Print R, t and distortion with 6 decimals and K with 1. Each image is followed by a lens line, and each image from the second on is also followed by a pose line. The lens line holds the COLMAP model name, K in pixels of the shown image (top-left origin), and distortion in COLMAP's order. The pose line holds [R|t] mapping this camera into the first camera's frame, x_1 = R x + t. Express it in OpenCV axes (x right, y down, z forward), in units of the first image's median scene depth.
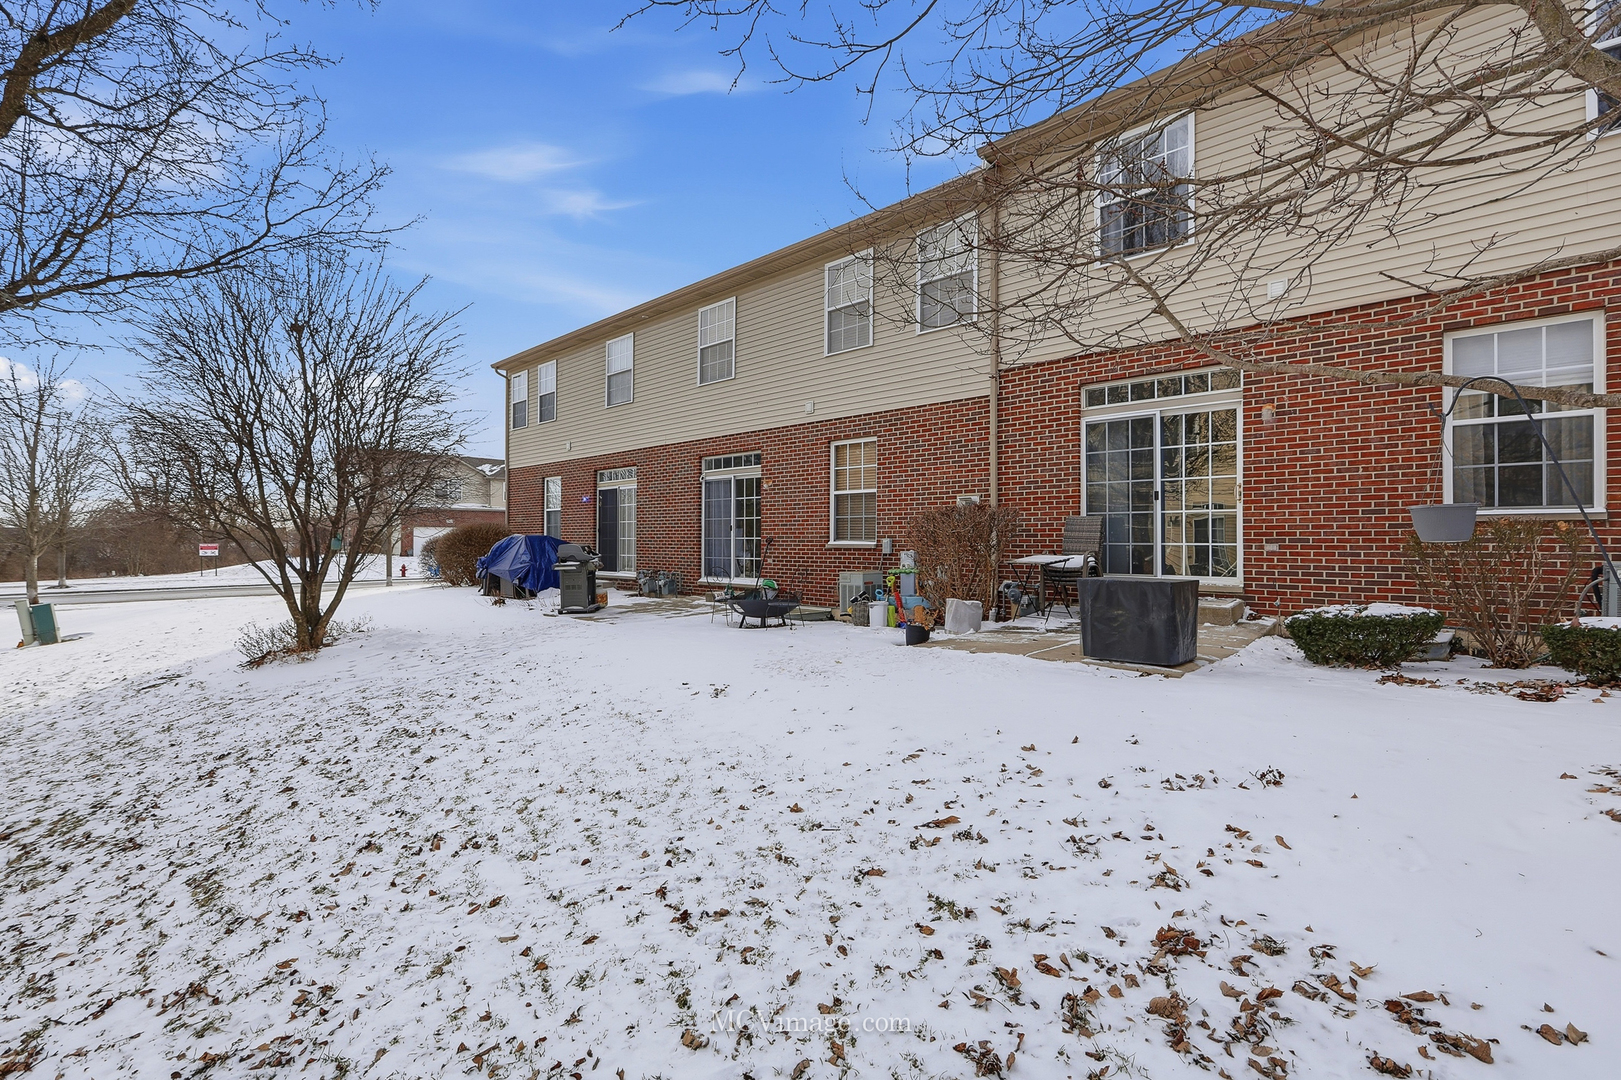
lens RADIAL K [[729.6, 0, 814.3], [0, 729.6, 539.4], [0, 0, 1]] dist [0.000917, -0.000048]
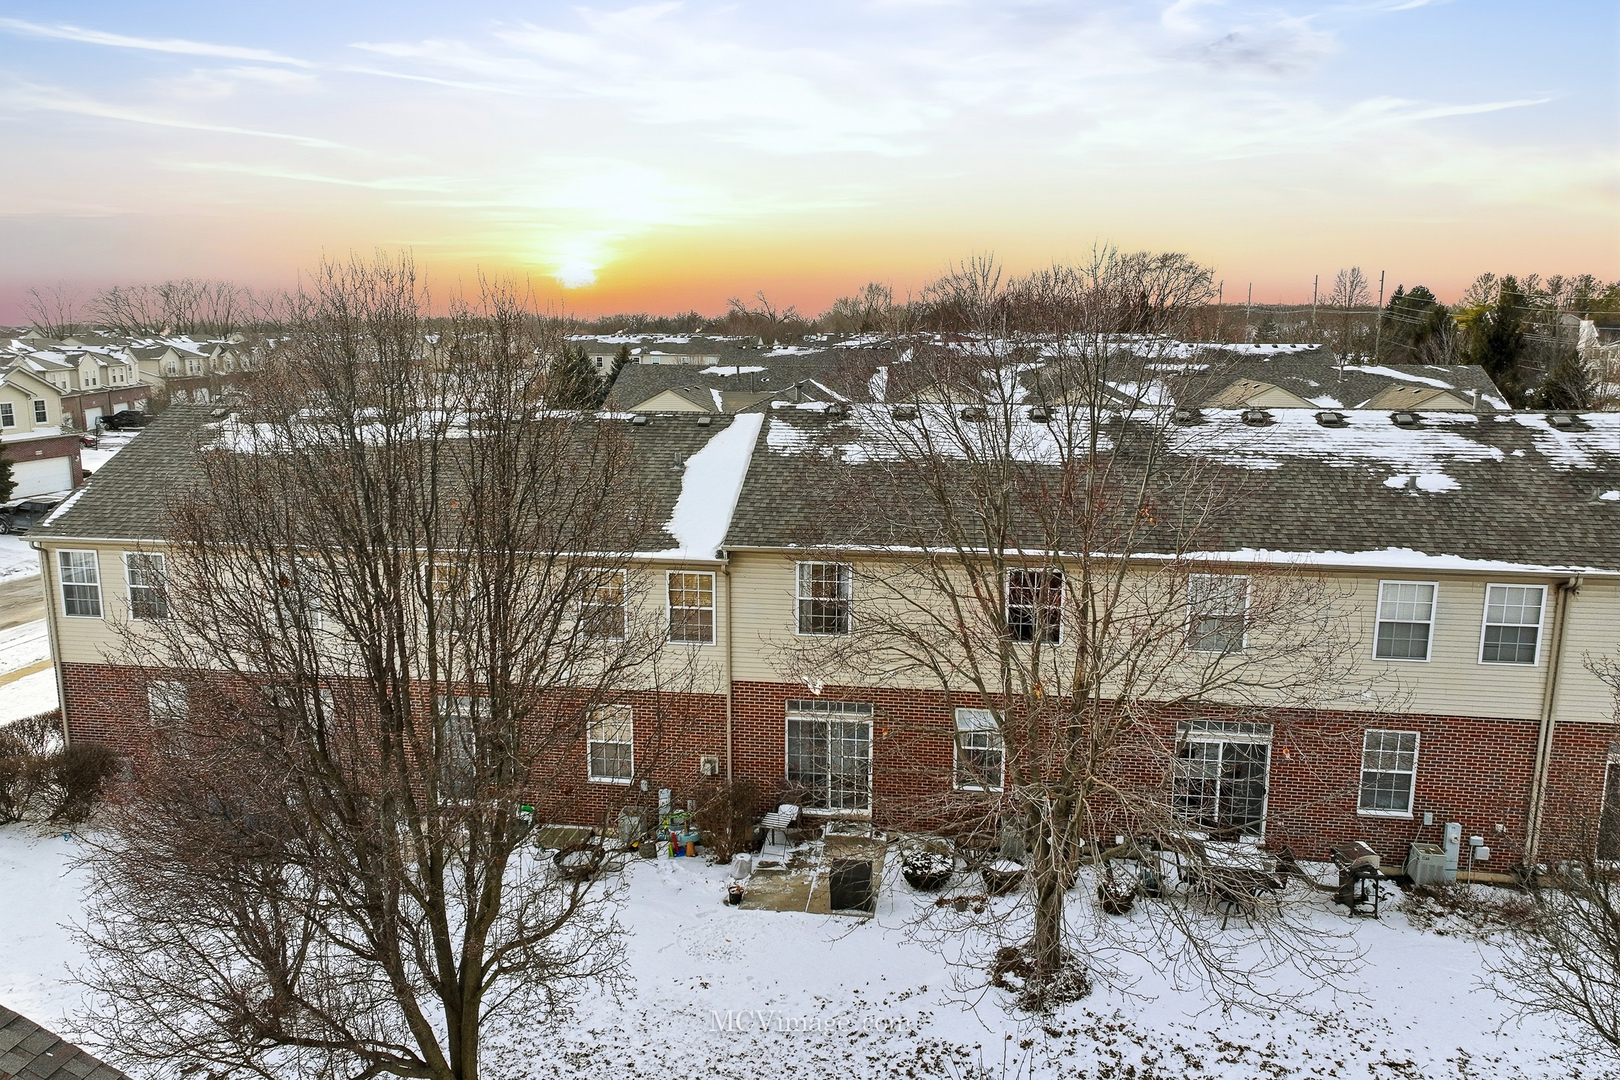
lens RADIAL K [[1156.4, 0, 813.0], [0, 1156.4, 540.3], [0, 0, 1]] dist [-0.004499, -0.000929]
pose [[0.812861, -0.107756, 0.572403, -3.277542], [-0.006115, 0.981105, 0.193378, -3.390622], [-0.582425, -0.160689, 0.796844, -3.305505]]
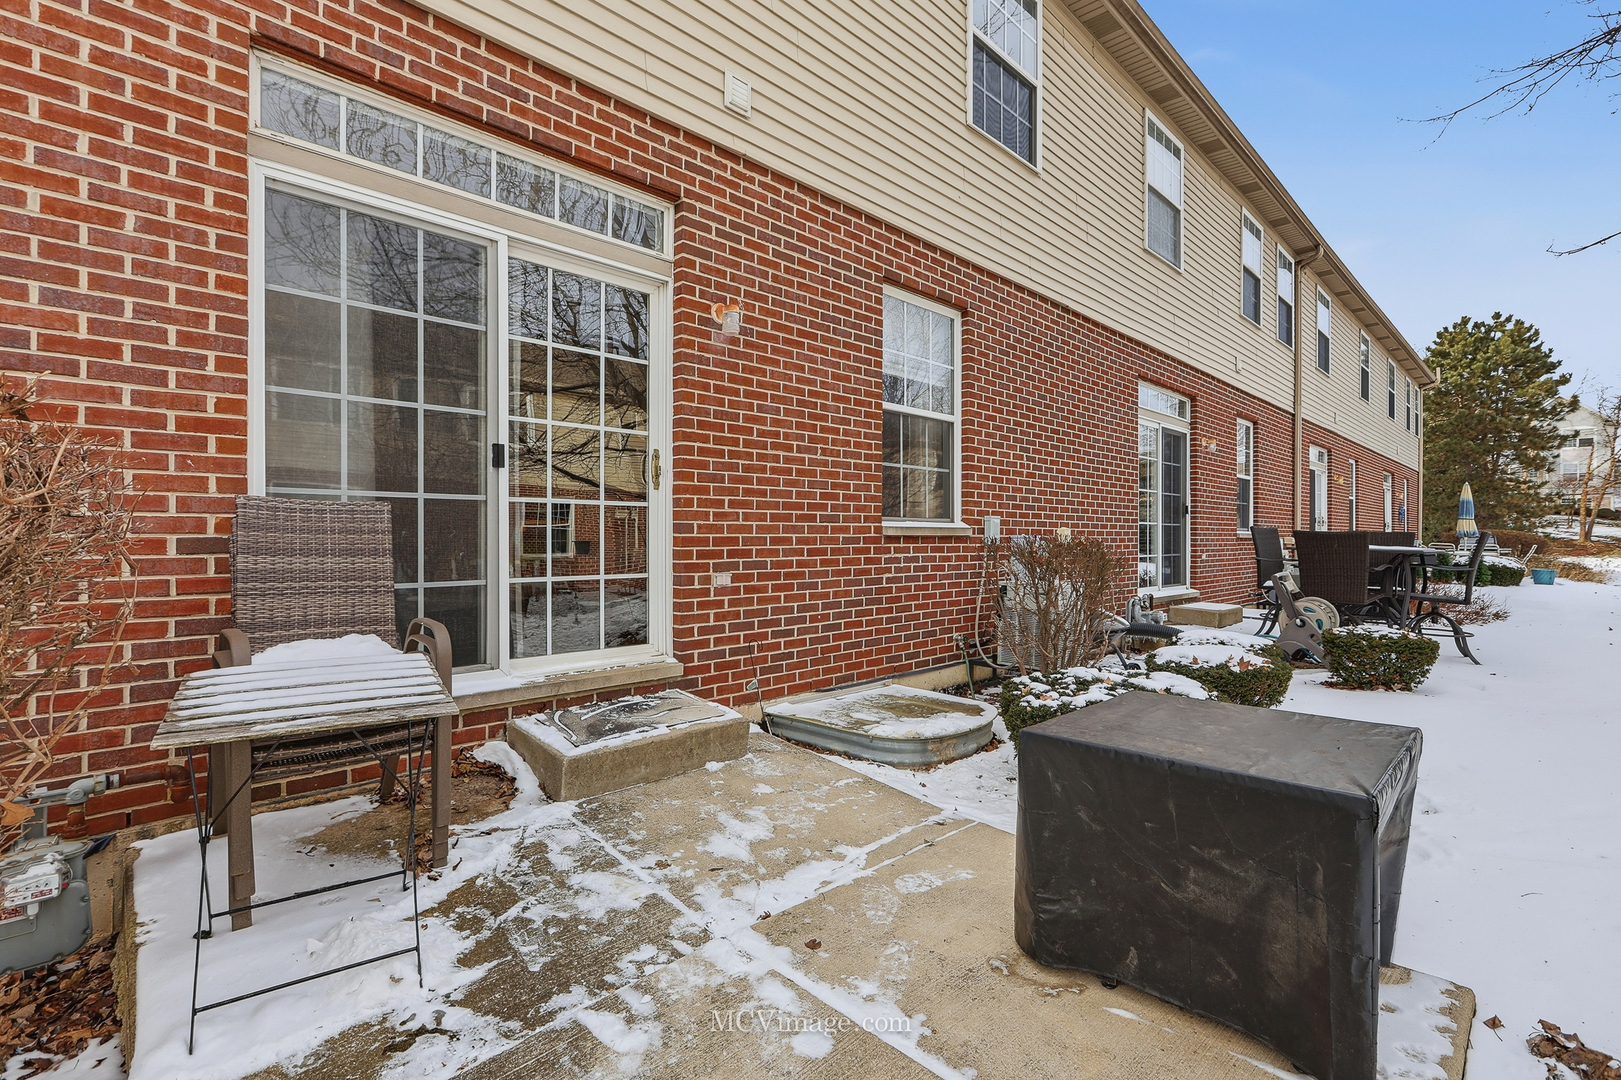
lens RADIAL K [[729.6, 0, 814.6], [0, 729.6, 535.2], [0, 0, 1]] dist [0.000917, -0.000048]
pose [[0.043171, -0.002711, 0.999064, 0.289771], [-0.008467, 0.999959, 0.003079, -0.063183], [-0.999032, -0.008592, 0.043146, 2.472890]]
